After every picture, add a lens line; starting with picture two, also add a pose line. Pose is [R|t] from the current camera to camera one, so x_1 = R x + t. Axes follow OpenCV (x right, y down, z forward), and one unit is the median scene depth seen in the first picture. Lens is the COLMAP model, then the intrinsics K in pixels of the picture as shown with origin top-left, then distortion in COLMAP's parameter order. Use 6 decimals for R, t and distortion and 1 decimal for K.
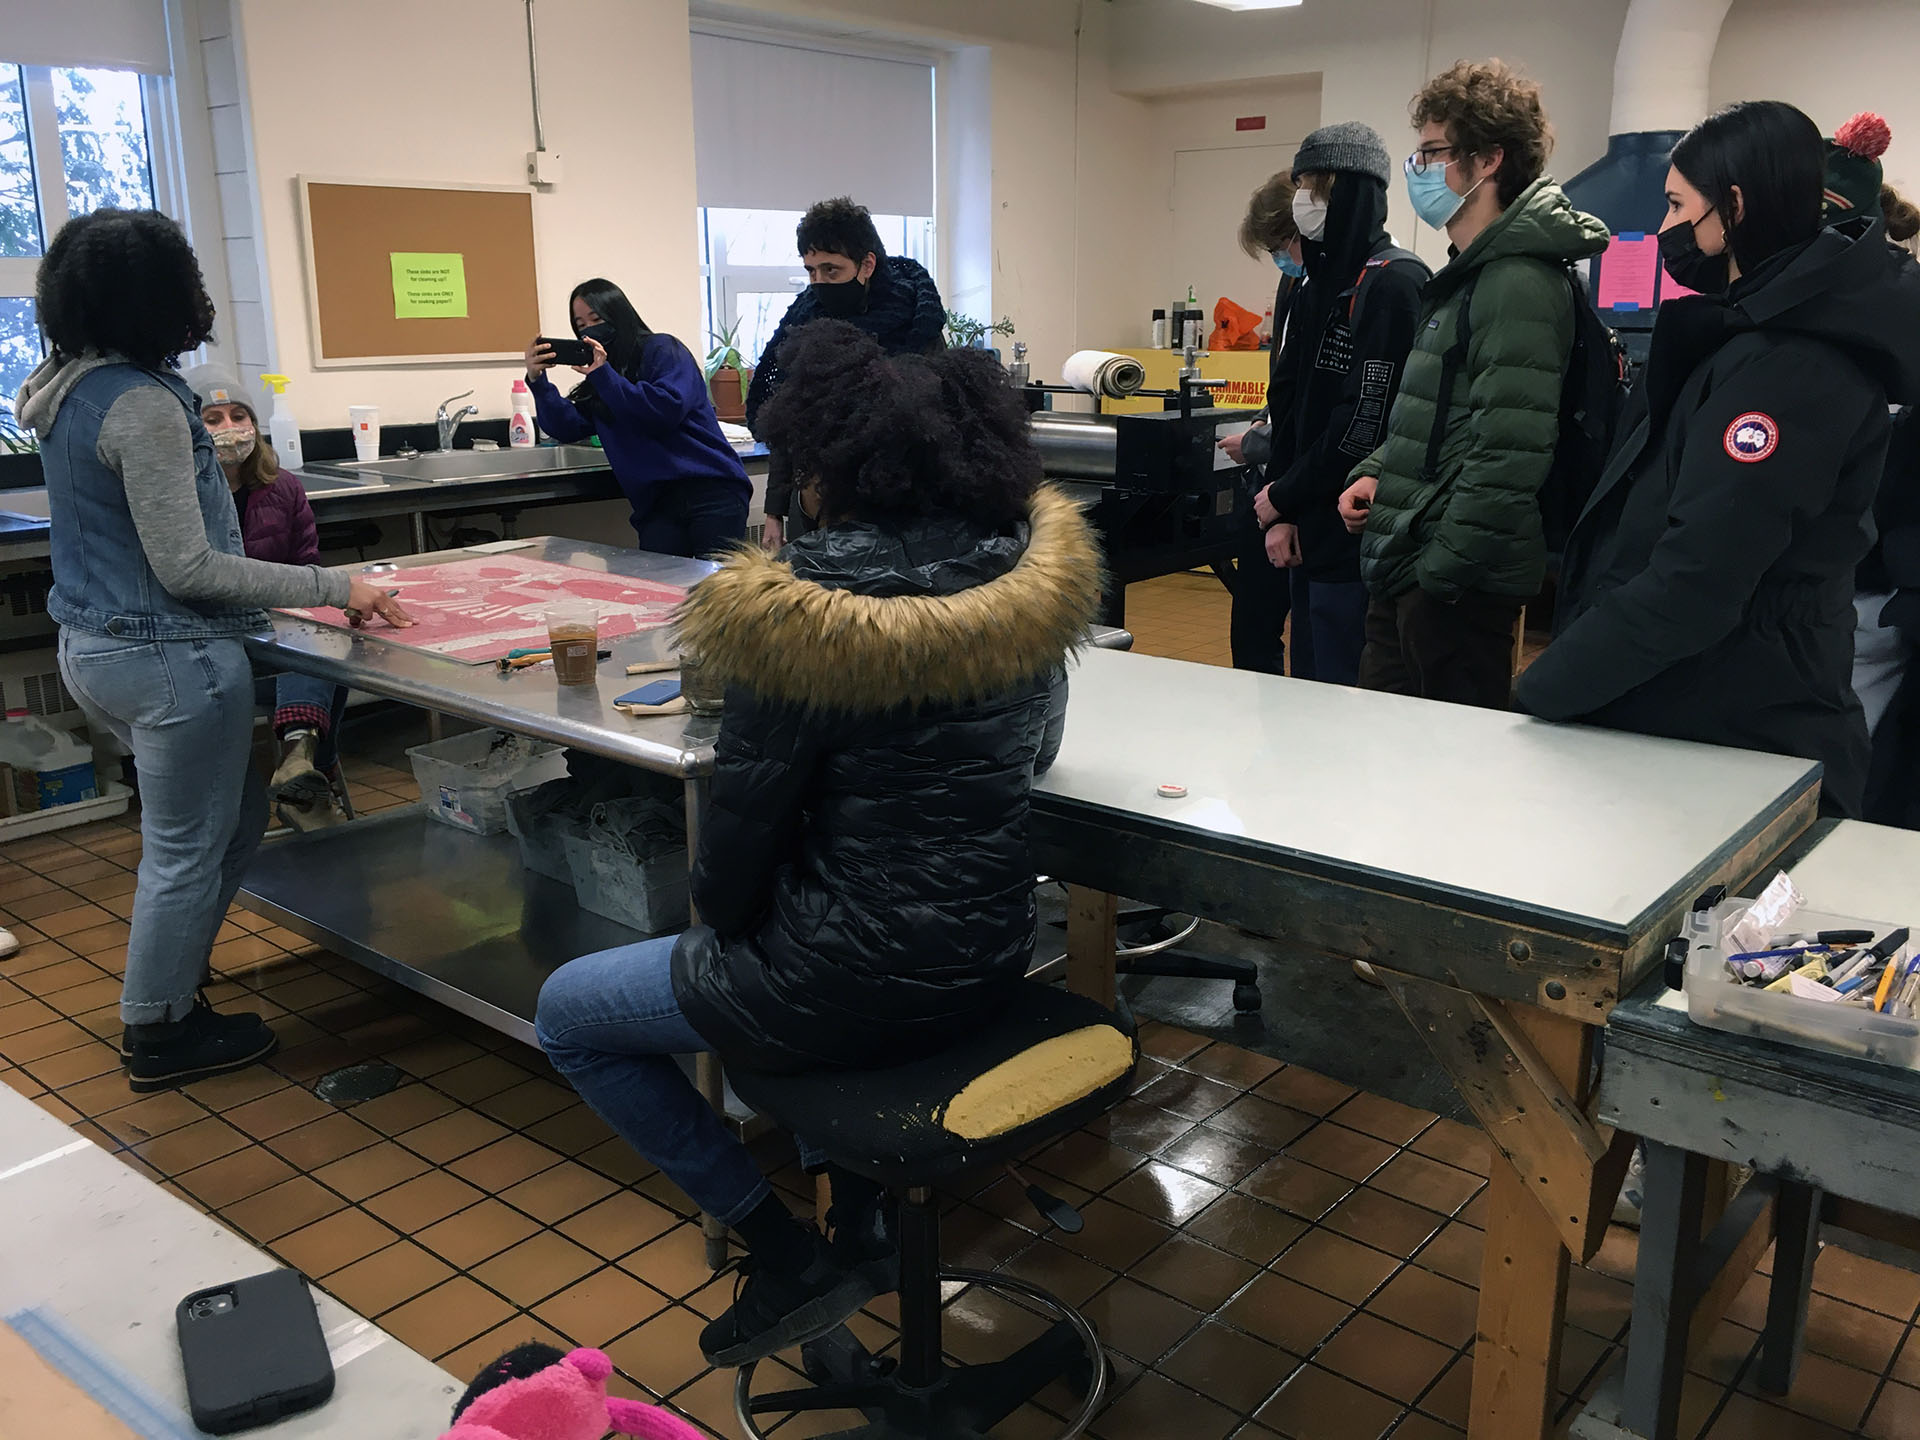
lens RADIAL K [[1635.5, 0, 975.4], [0, 1635.5, 722.1], [0, 0, 1]] dist [0.077672, -0.118020]
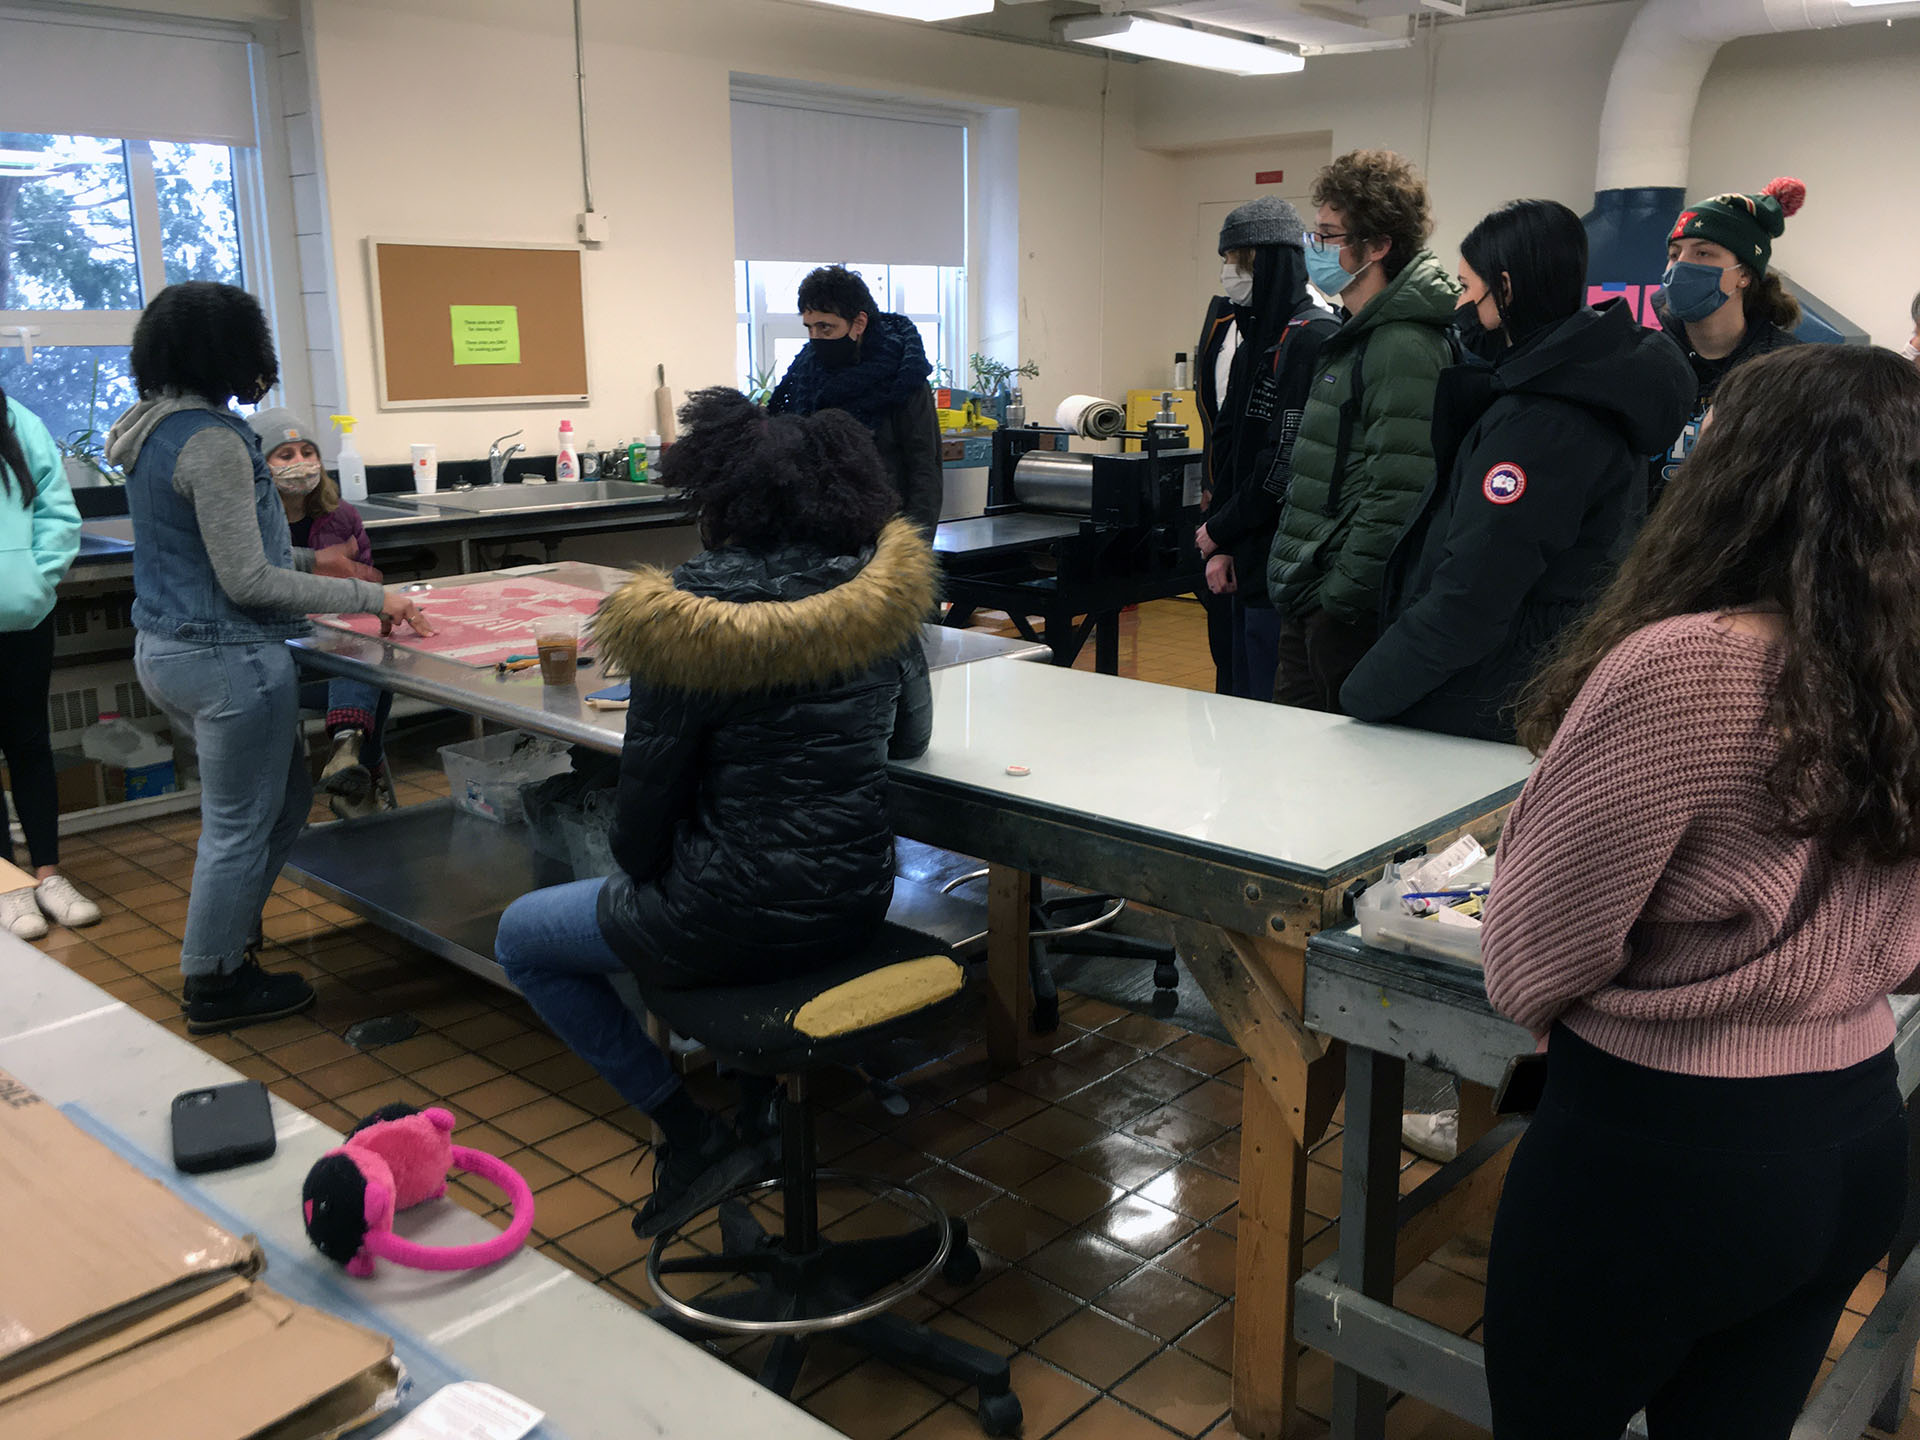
lens RADIAL K [[1635.5, 0, 978.5], [0, 1635.5, 716.7], [0, 0, 1]] dist [0.077672, -0.118020]
pose [[0.998776, 0.011888, -0.048008, 0.092025], [-0.012981, 0.999662, -0.022527, 0.018367], [0.047724, 0.023123, 0.998593, -0.130838]]
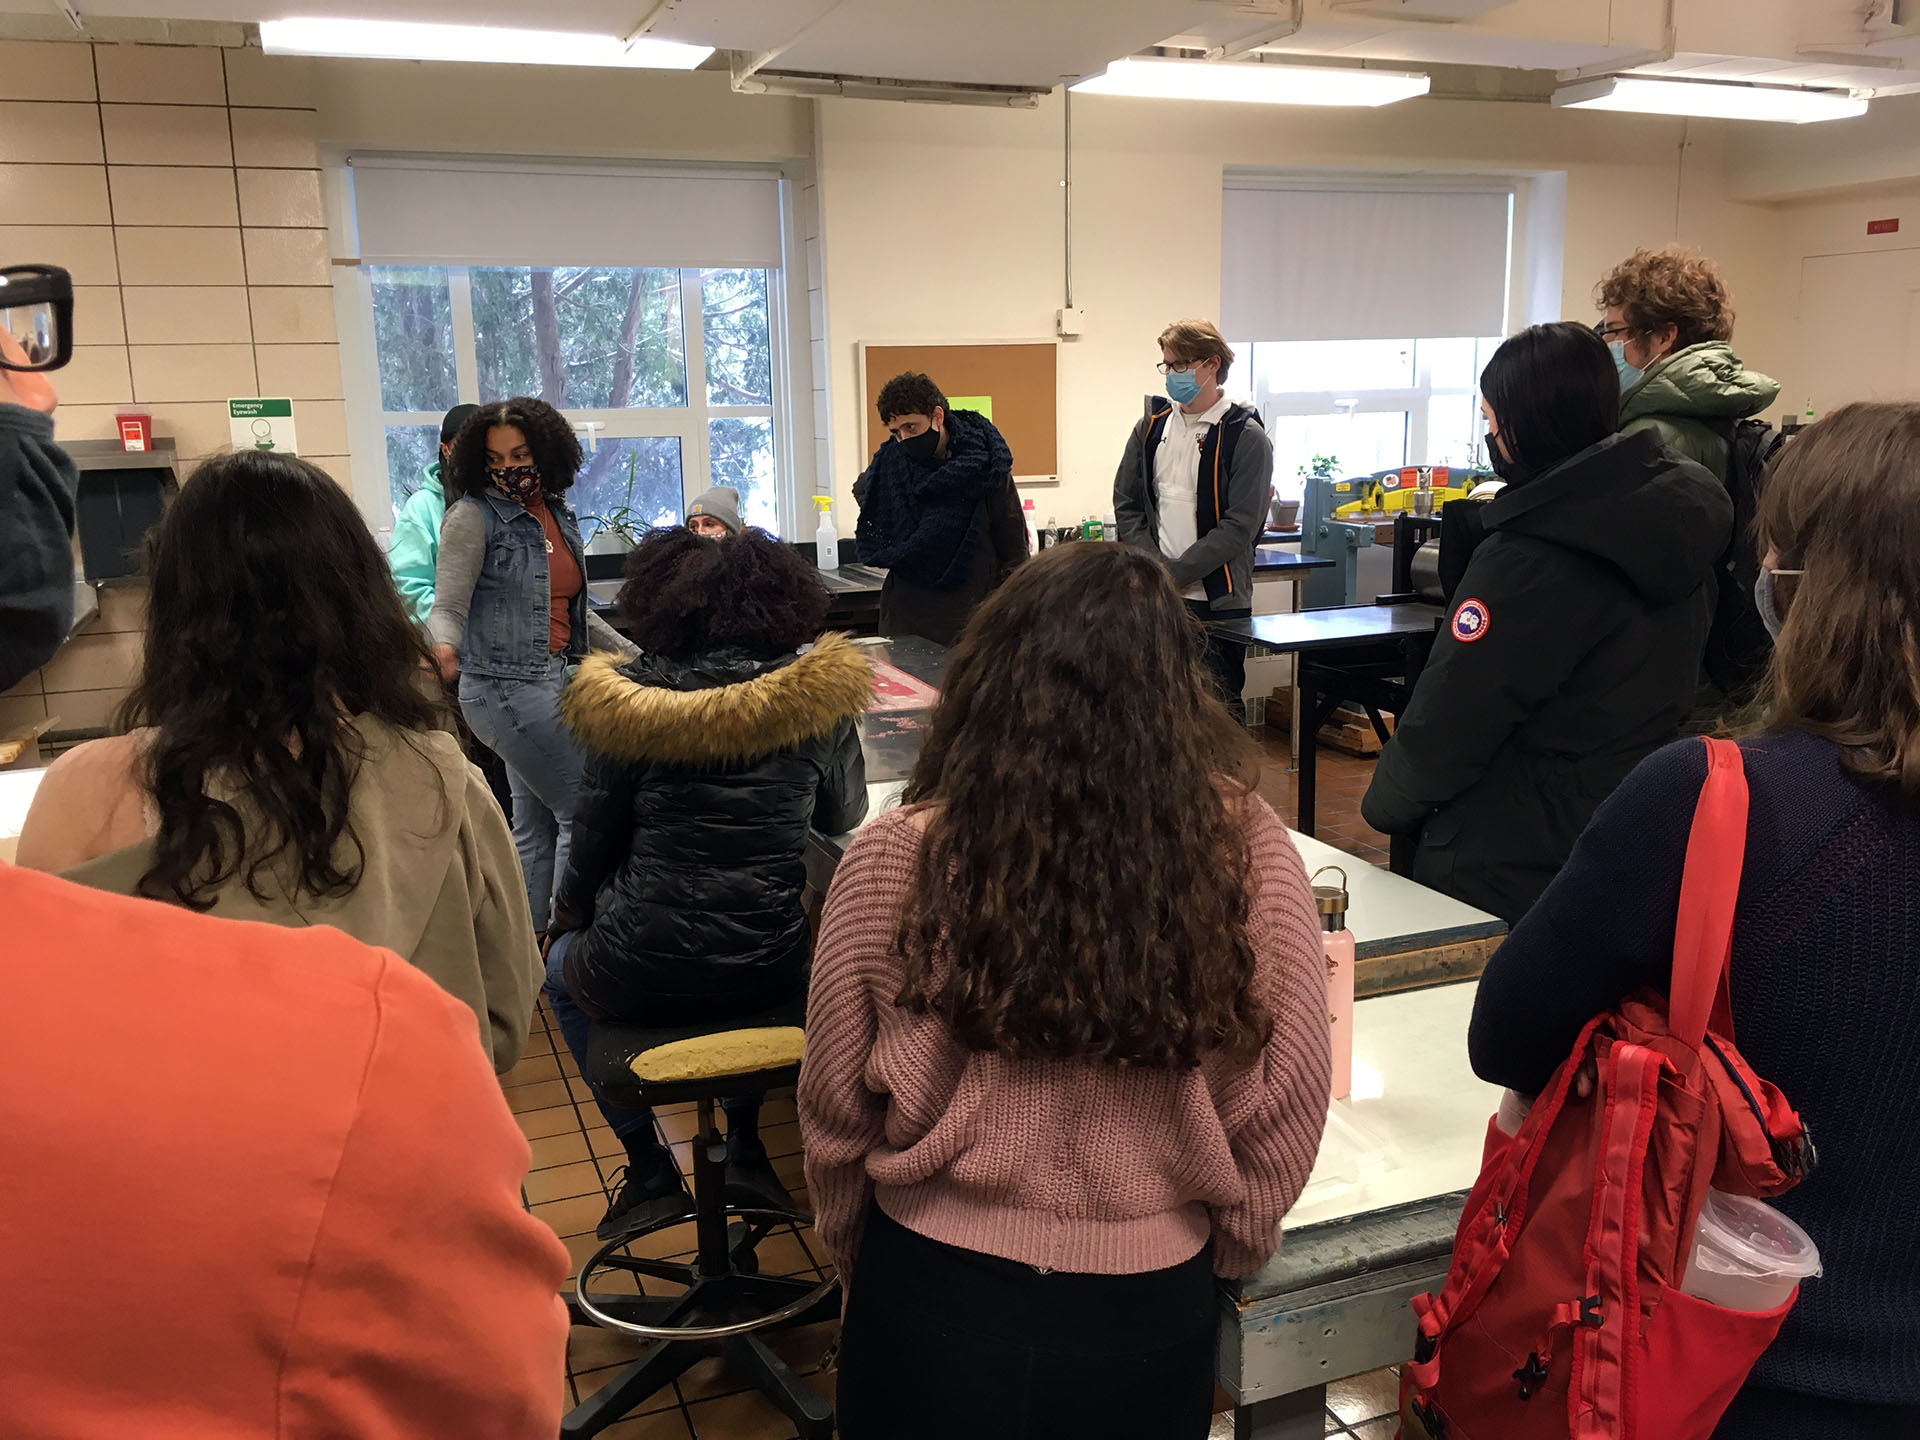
lens RADIAL K [[1635.5, 0, 963.8], [0, 1635.5, 743.4], [0, 0, 1]] dist [0.077672, -0.118020]
pose [[0.882683, 0.087399, -0.461771, 0.434893], [-0.105109, 0.994379, -0.012712, -0.021737], [0.458064, 0.059757, 0.886908, -0.110089]]
